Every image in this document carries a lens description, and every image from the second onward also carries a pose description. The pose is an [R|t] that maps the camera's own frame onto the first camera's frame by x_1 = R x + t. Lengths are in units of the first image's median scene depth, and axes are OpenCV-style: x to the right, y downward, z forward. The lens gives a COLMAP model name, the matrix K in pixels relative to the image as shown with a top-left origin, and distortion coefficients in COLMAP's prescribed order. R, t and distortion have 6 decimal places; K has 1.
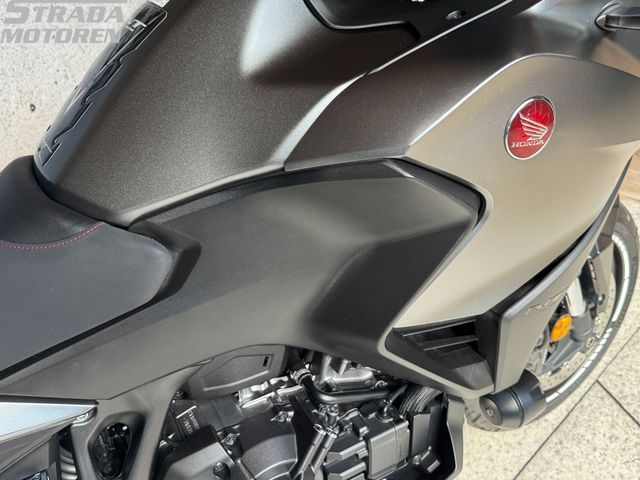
lens RADIAL K [[561.7, 0, 318.0], [0, 561.7, 243.8], [0, 0, 1]] dist [0.043313, -0.061237]
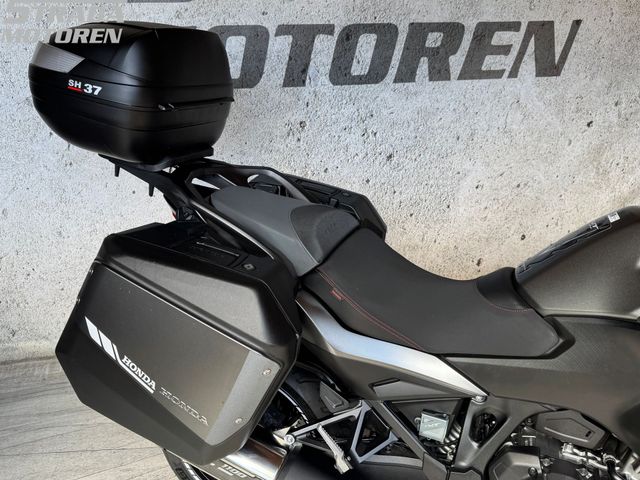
lens RADIAL K [[561.7, 0, 322.2], [0, 561.7, 242.2], [0, 0, 1]] dist [0.043313, -0.061237]
pose [[0.656176, 0.306336, -0.689631, 0.369188], [-0.457566, 0.888239, -0.040812, 0.147245], [0.600055, 0.342331, 0.723010, -0.829036]]
